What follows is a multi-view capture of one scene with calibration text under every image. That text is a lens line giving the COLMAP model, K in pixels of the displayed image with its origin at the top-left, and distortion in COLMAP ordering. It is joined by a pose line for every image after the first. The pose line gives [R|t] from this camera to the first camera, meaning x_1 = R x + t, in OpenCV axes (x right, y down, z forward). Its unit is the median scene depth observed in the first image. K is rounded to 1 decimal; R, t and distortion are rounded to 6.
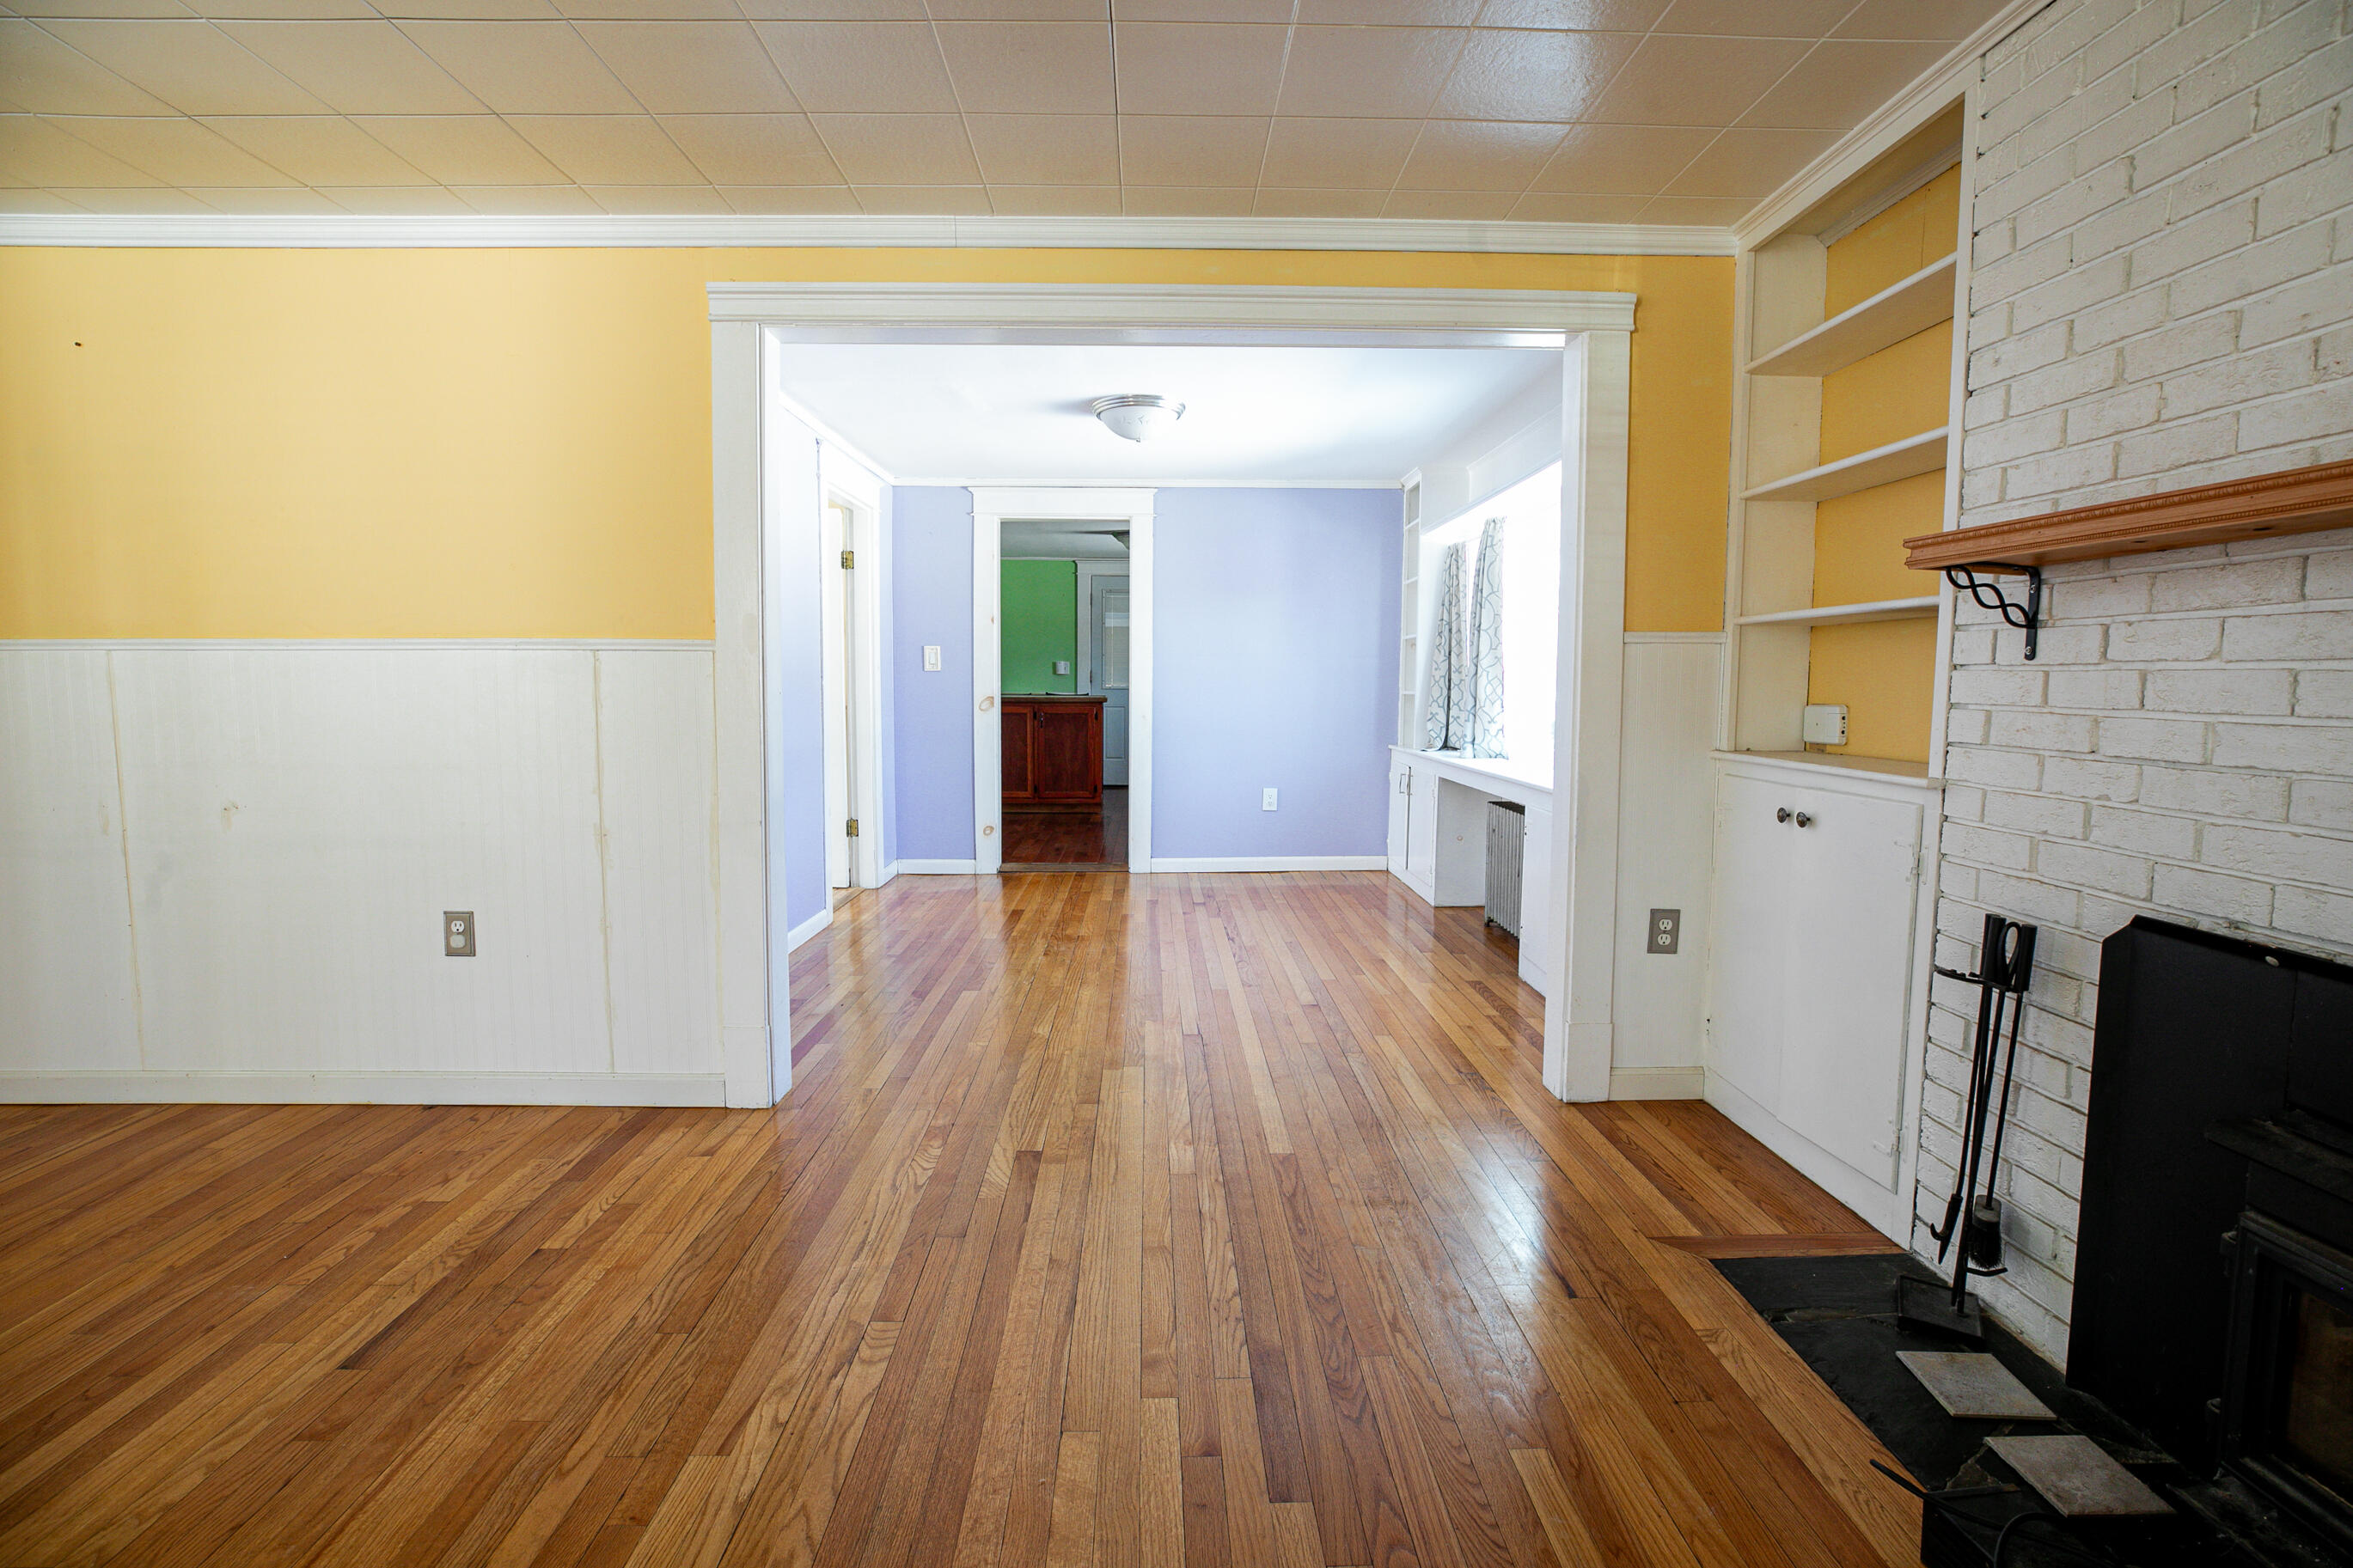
lens RADIAL K [[1076.5, 0, 1178.2], [0, 1076.5, 776.2], [0, 0, 1]] dist [-0.039833, 0.011348]
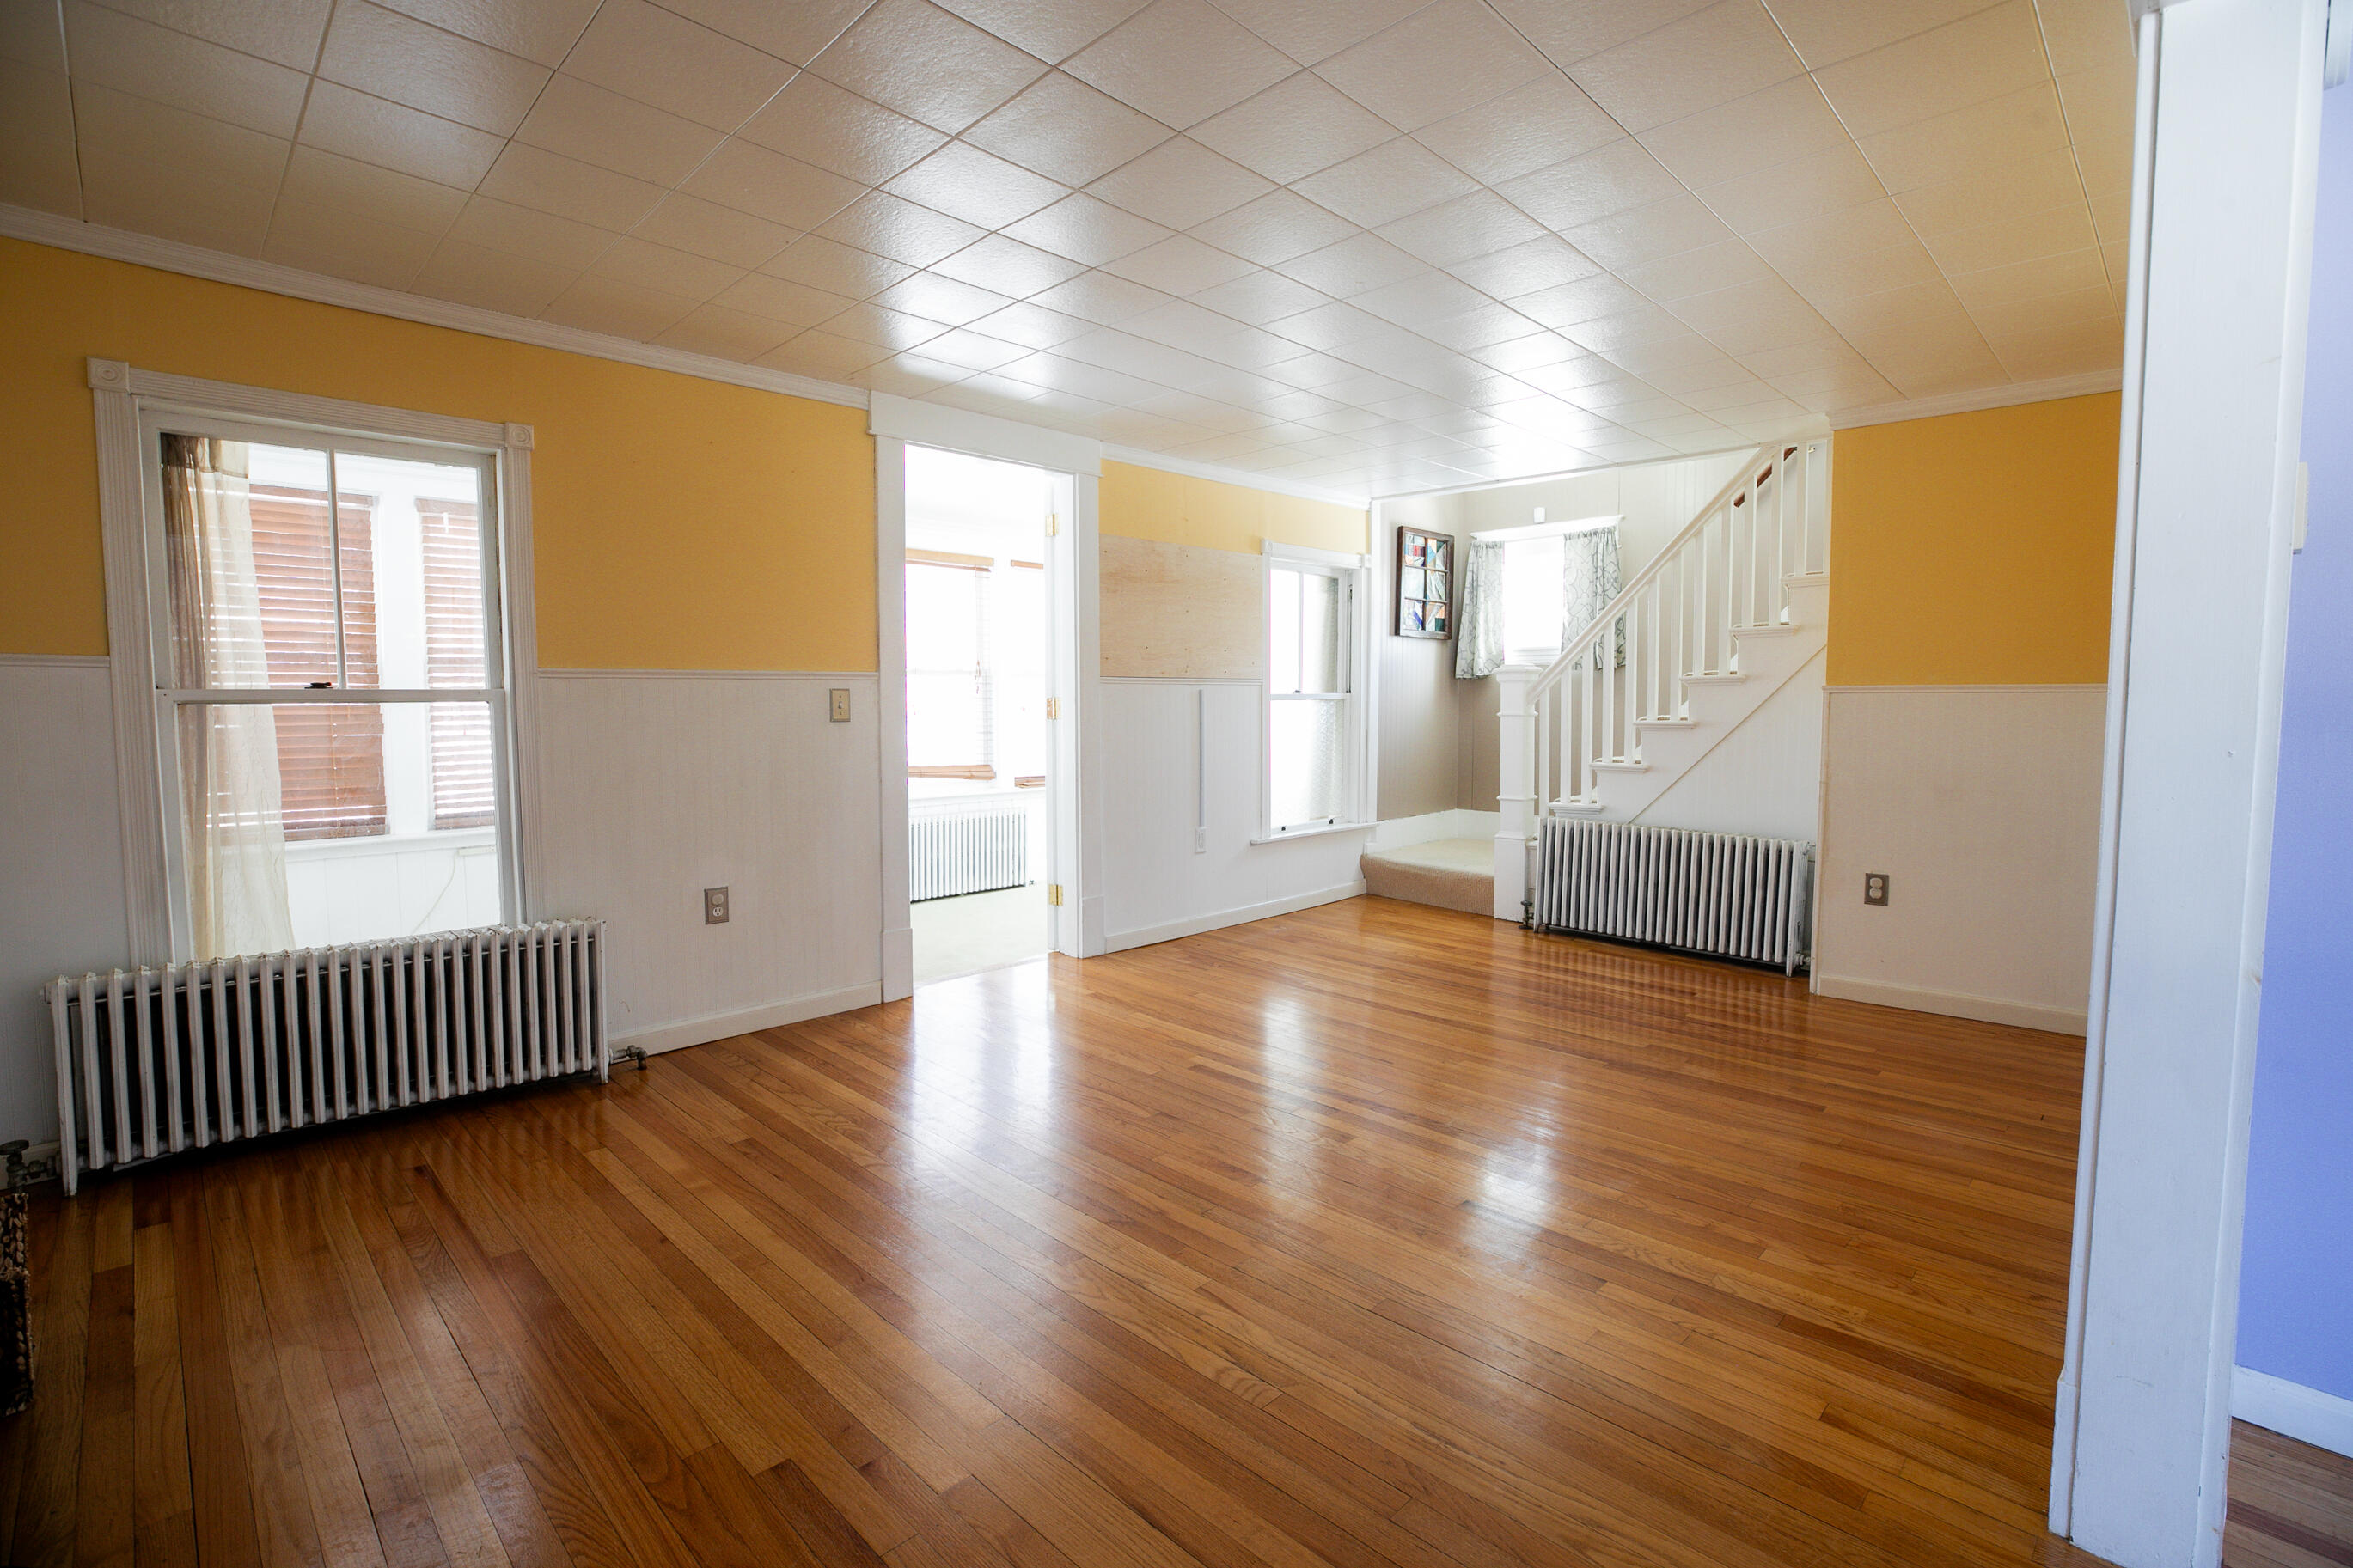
lens RADIAL K [[1076.5, 0, 1171.7], [0, 1076.5, 776.1], [0, 0, 1]] dist [-0.039833, 0.011348]
pose [[-0.726716, 0.041905, -0.685658, 0.334941], [-0.065547, 0.989353, 0.129938, -0.119634], [0.683803, 0.139371, -0.716232, 1.256901]]
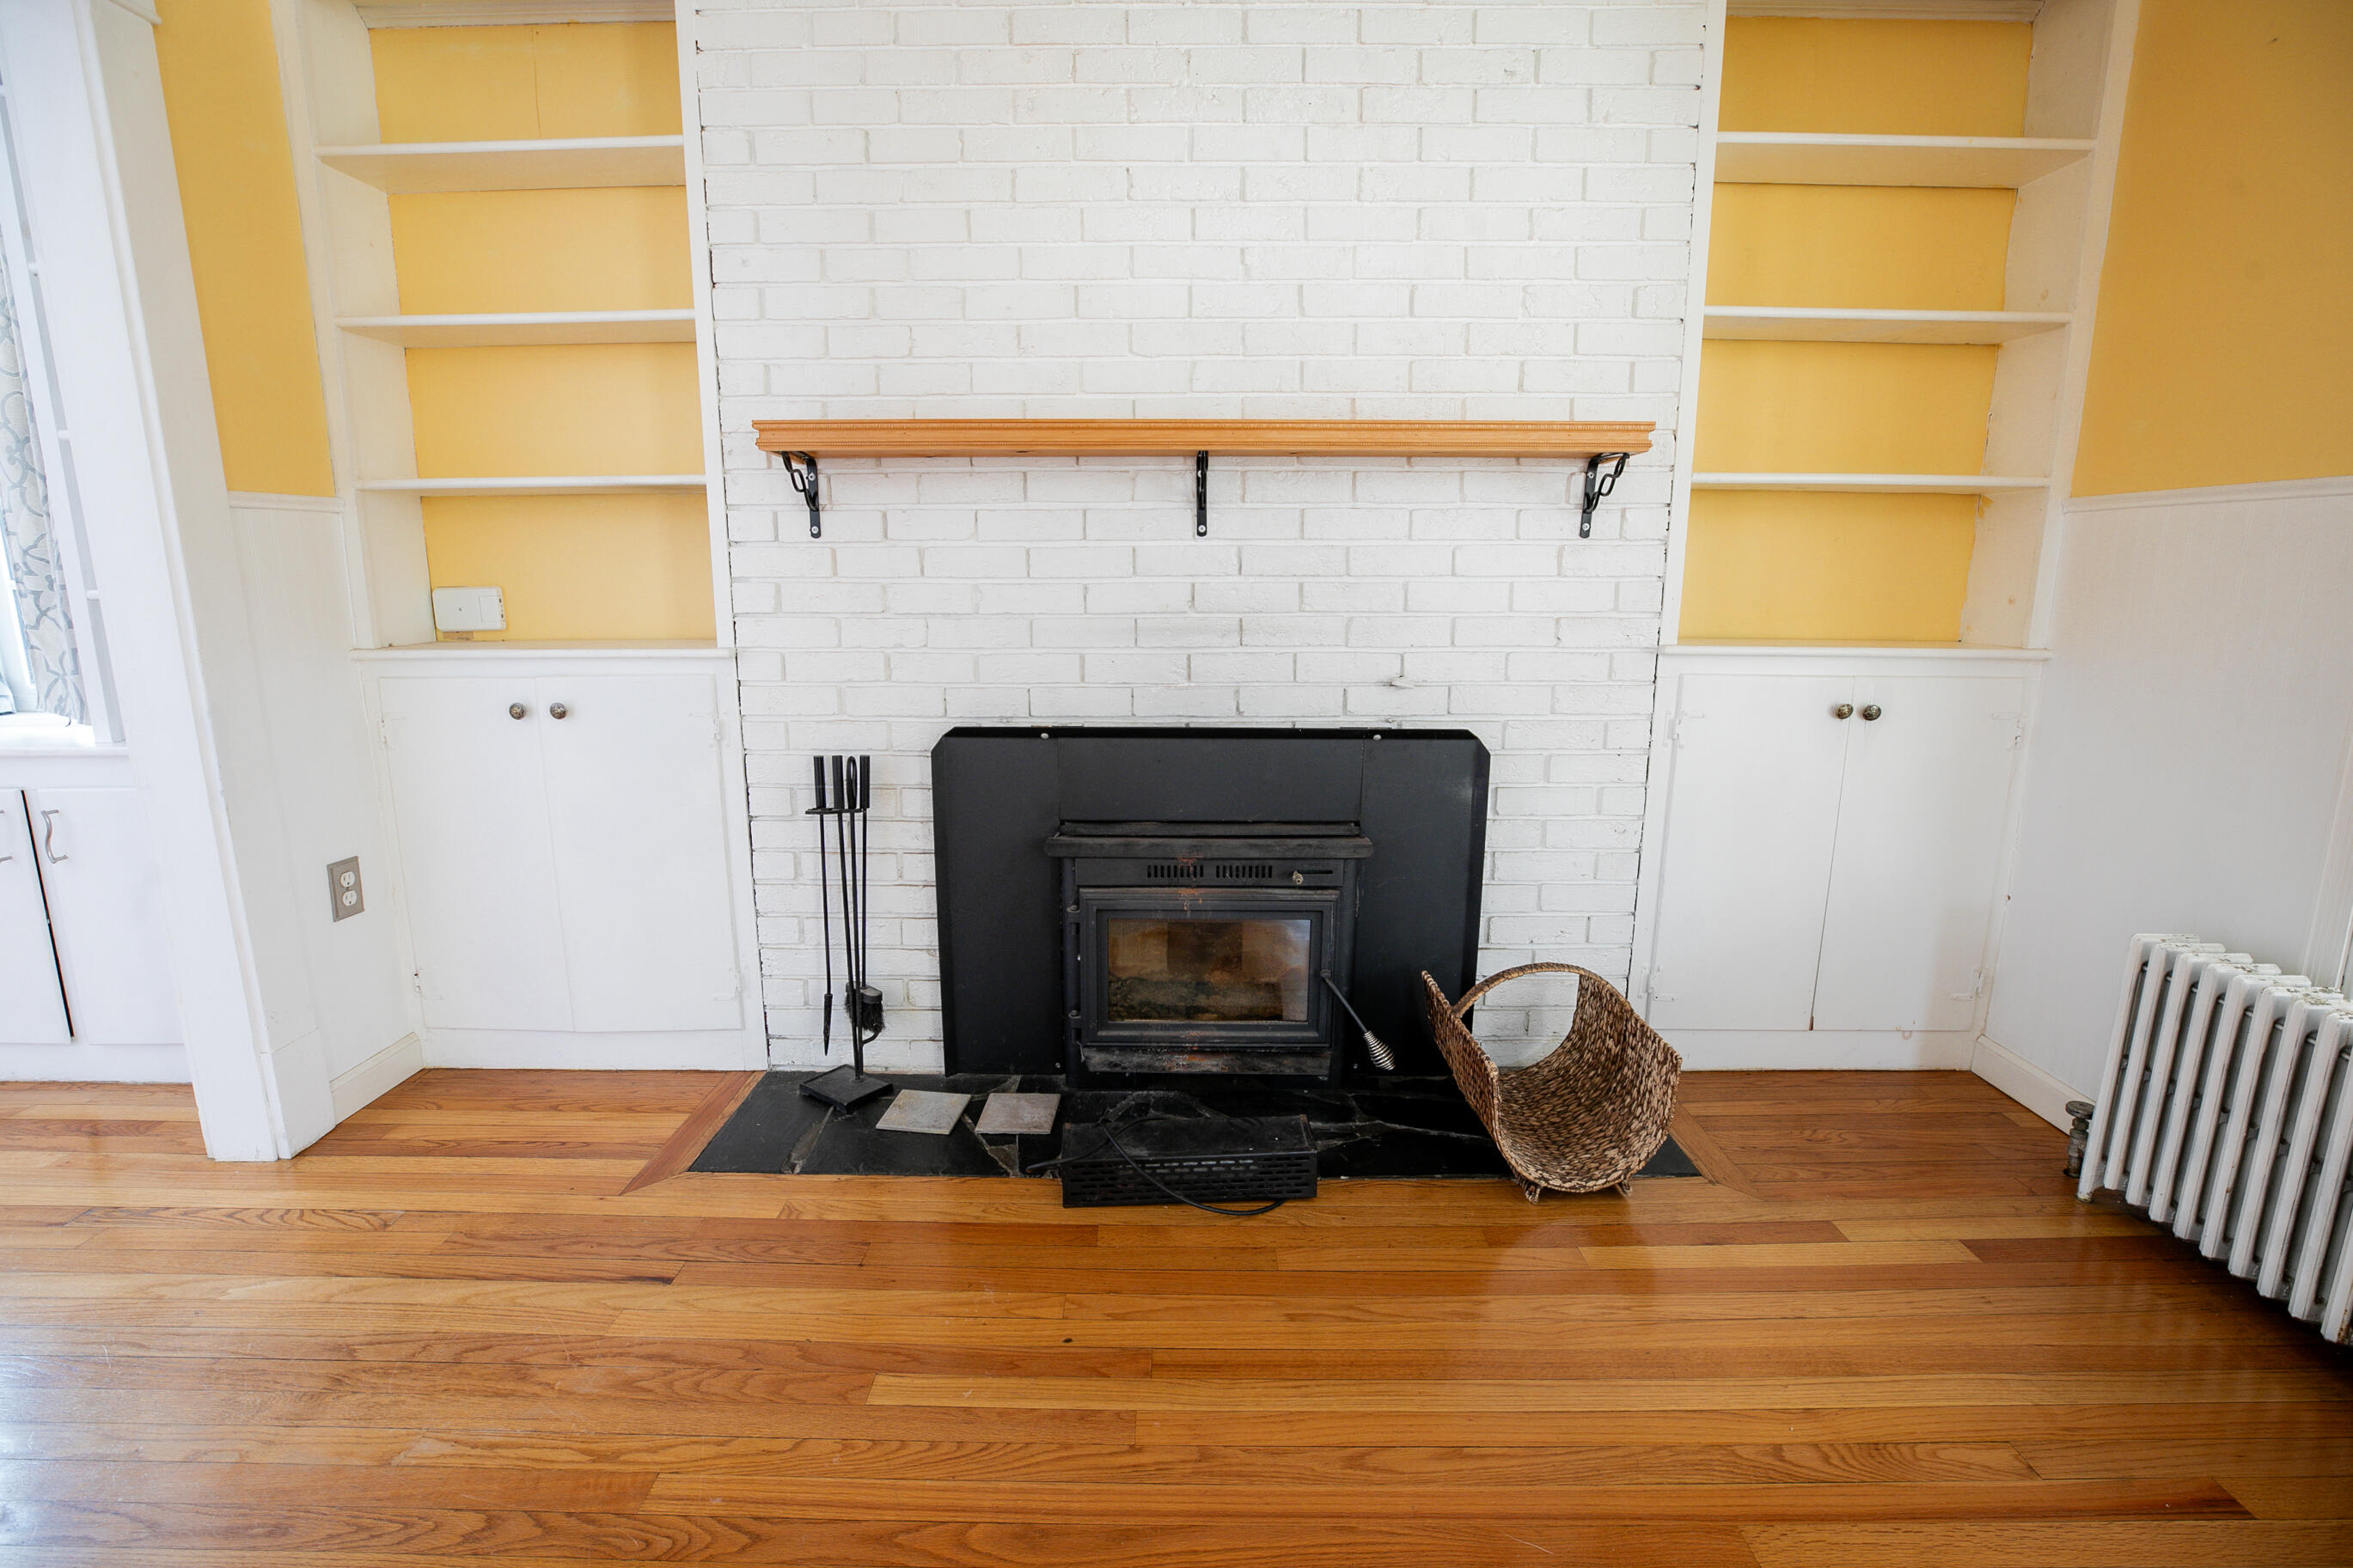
lens RADIAL K [[1076.5, 0, 1181.9], [0, 1076.5, 776.0], [0, 0, 1]] dist [-0.039833, 0.011348]
pose [[0.033002, -0.195412, 0.980166, -0.325616], [0.090201, 0.977280, 0.191799, -0.033667], [-0.995377, 0.082082, 0.049879, 0.435913]]
